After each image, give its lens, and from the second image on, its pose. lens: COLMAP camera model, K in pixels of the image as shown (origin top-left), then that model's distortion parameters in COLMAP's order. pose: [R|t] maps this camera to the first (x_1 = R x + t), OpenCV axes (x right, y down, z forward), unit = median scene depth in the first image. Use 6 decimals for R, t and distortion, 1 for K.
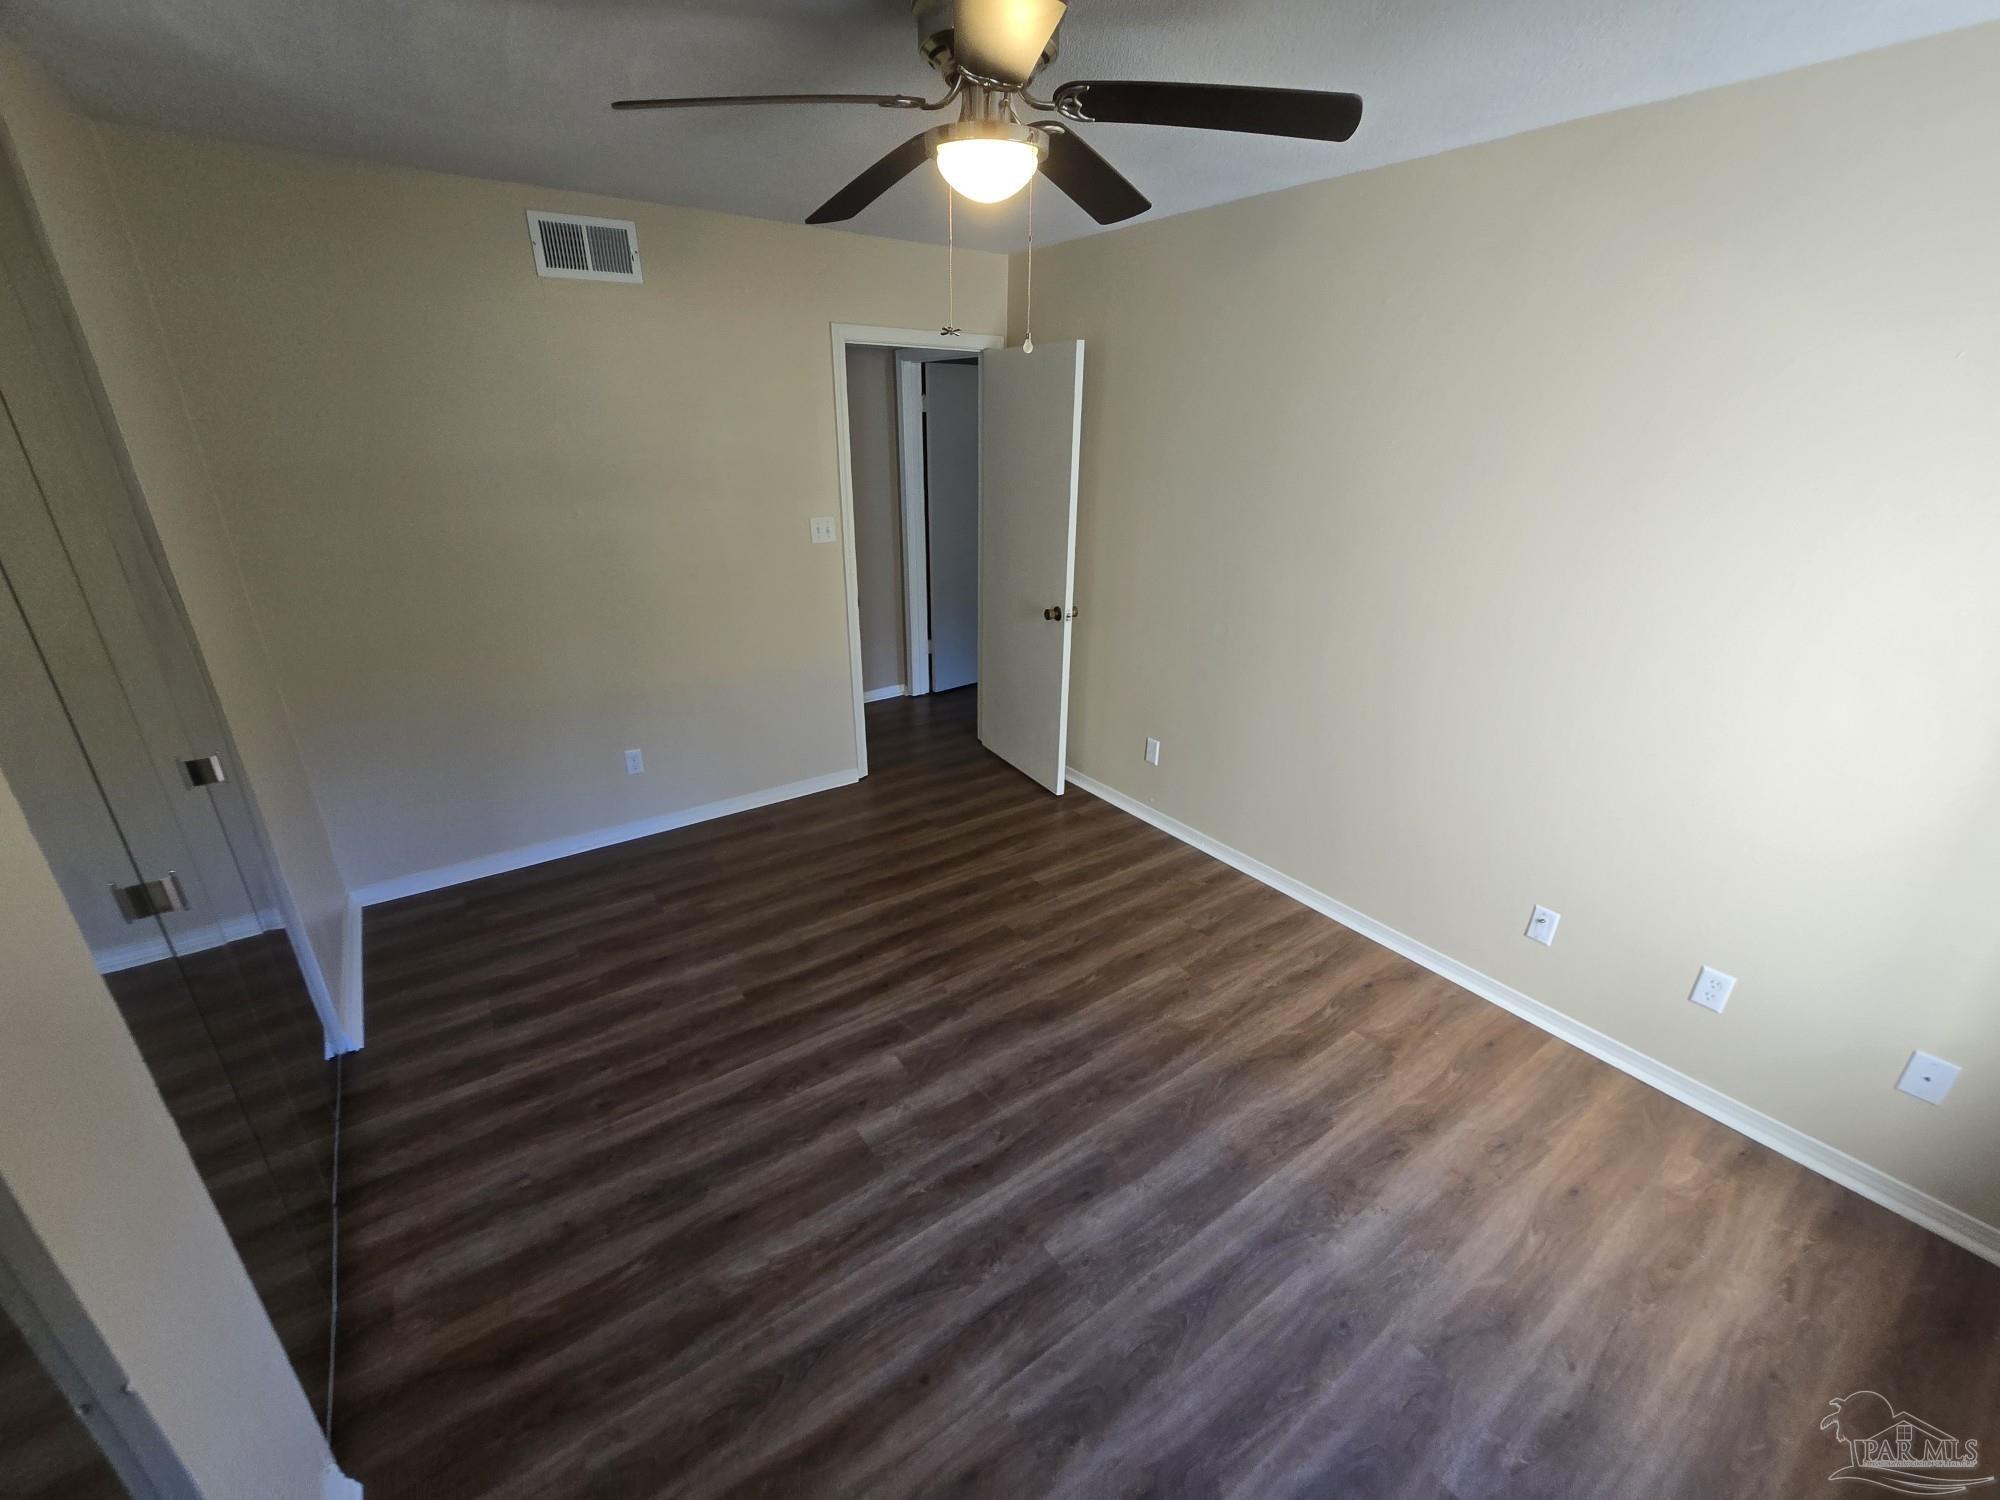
lens RADIAL K [[818.6, 0, 991.3], [0, 818.6, 756.1], [0, 0, 1]] dist [0.000887, 0.000065]
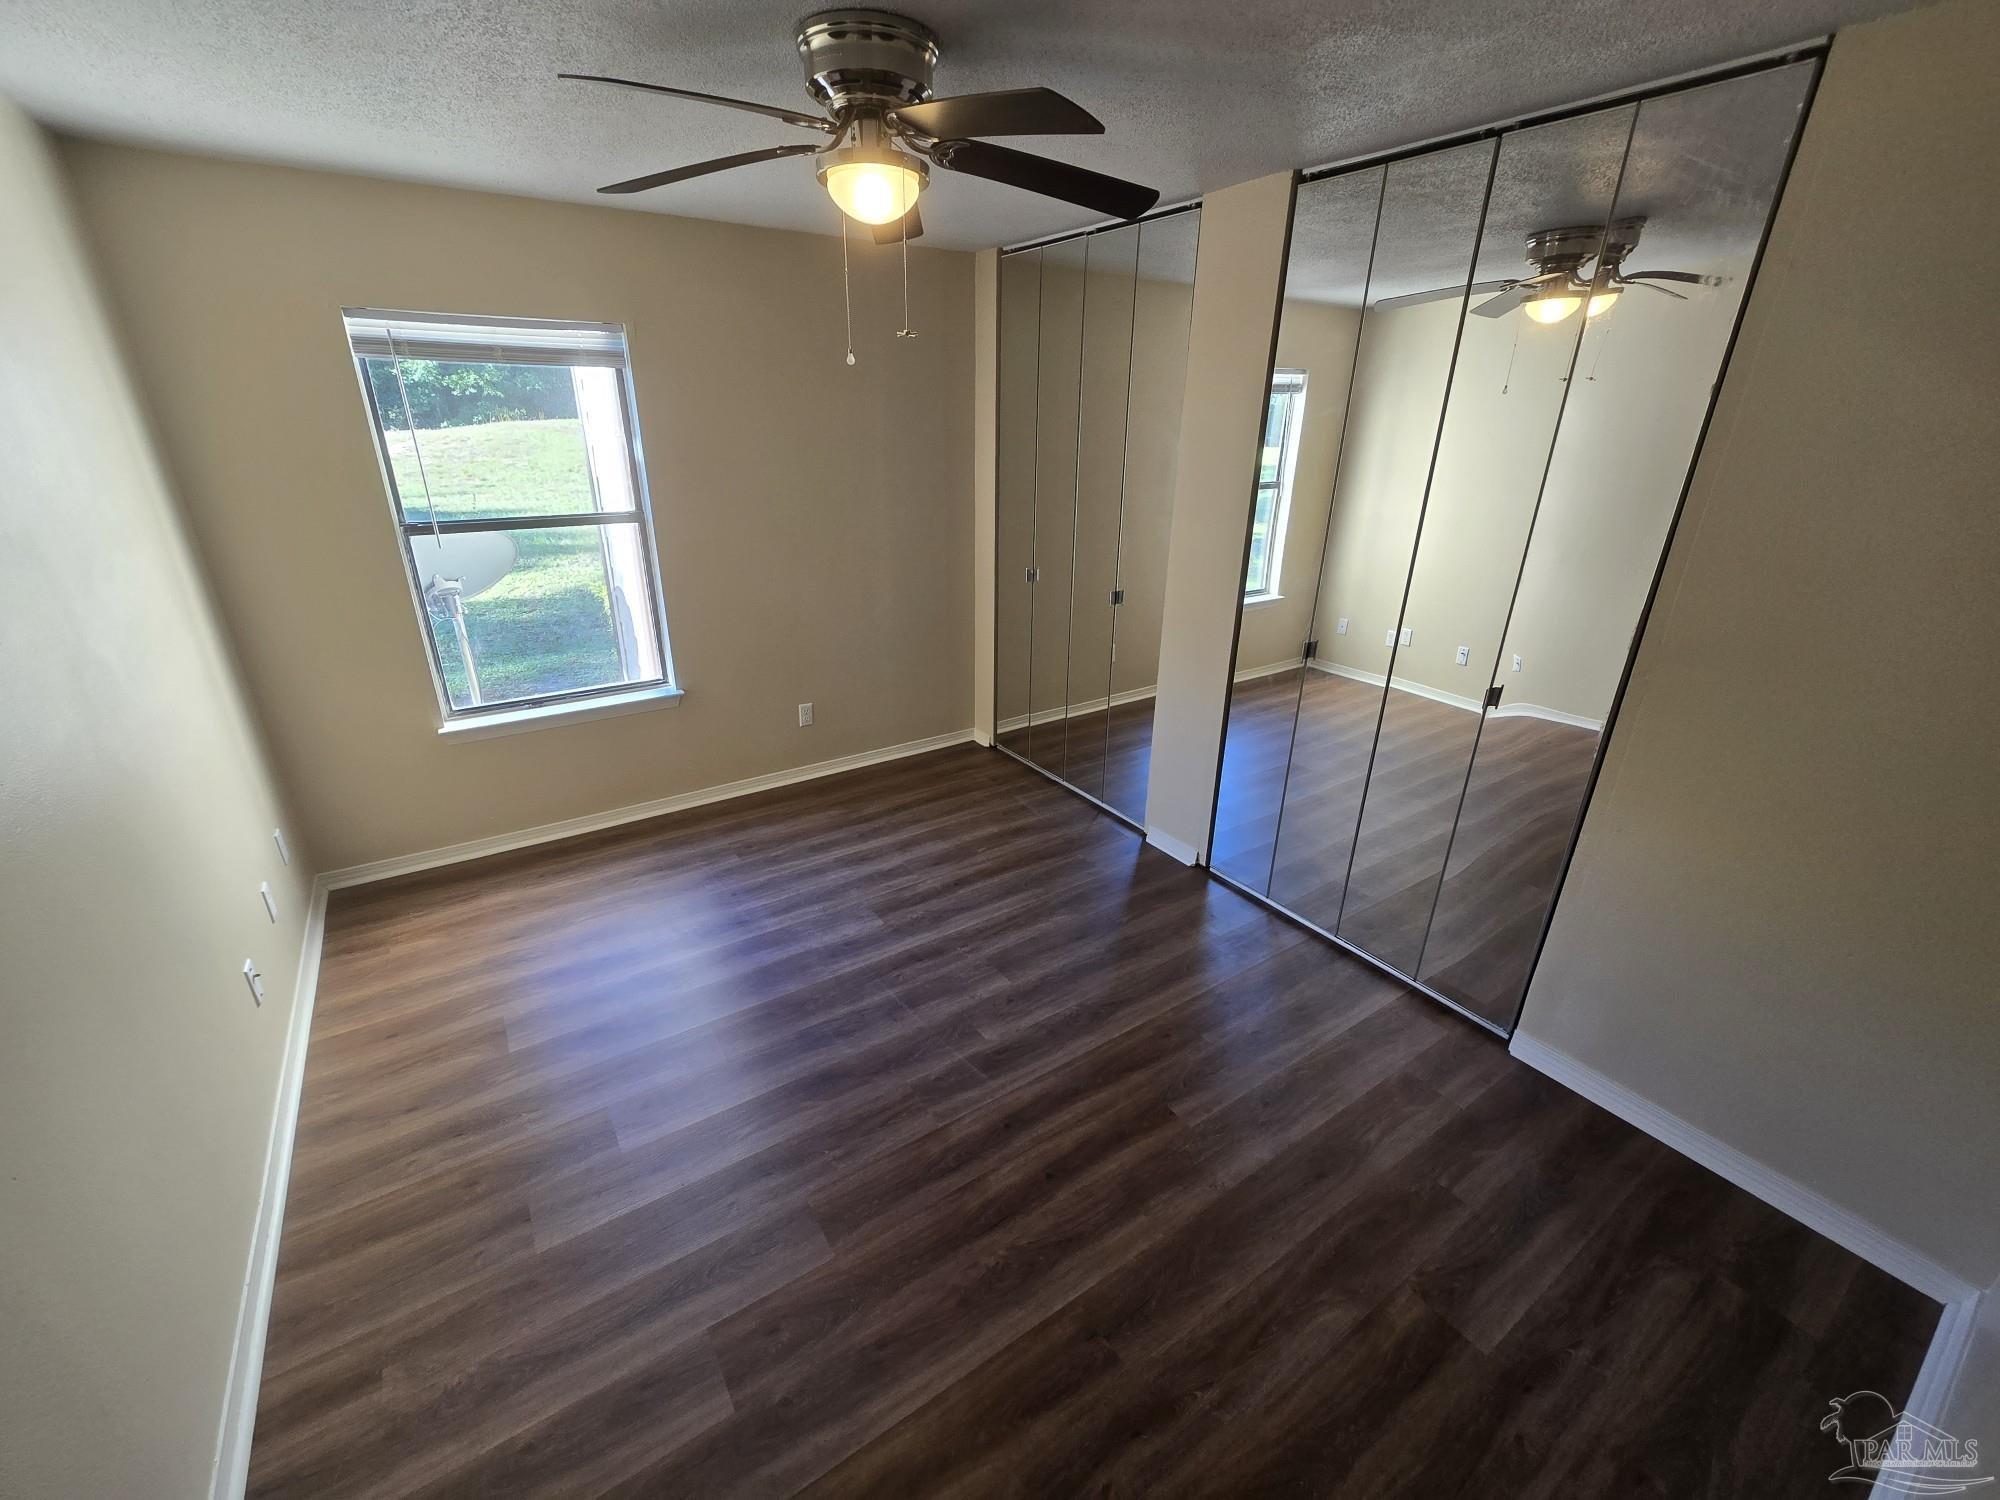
lens RADIAL K [[818.6, 0, 991.3], [0, 818.6, 756.1], [0, 0, 1]] dist [0.000887, 0.000065]
pose [[-0.999288, -0.032378, 0.019351, -0.125840], [-0.008952, 0.701929, 0.712191, -0.589828], [-0.036642, 0.711511, -0.701719, 1.401771]]
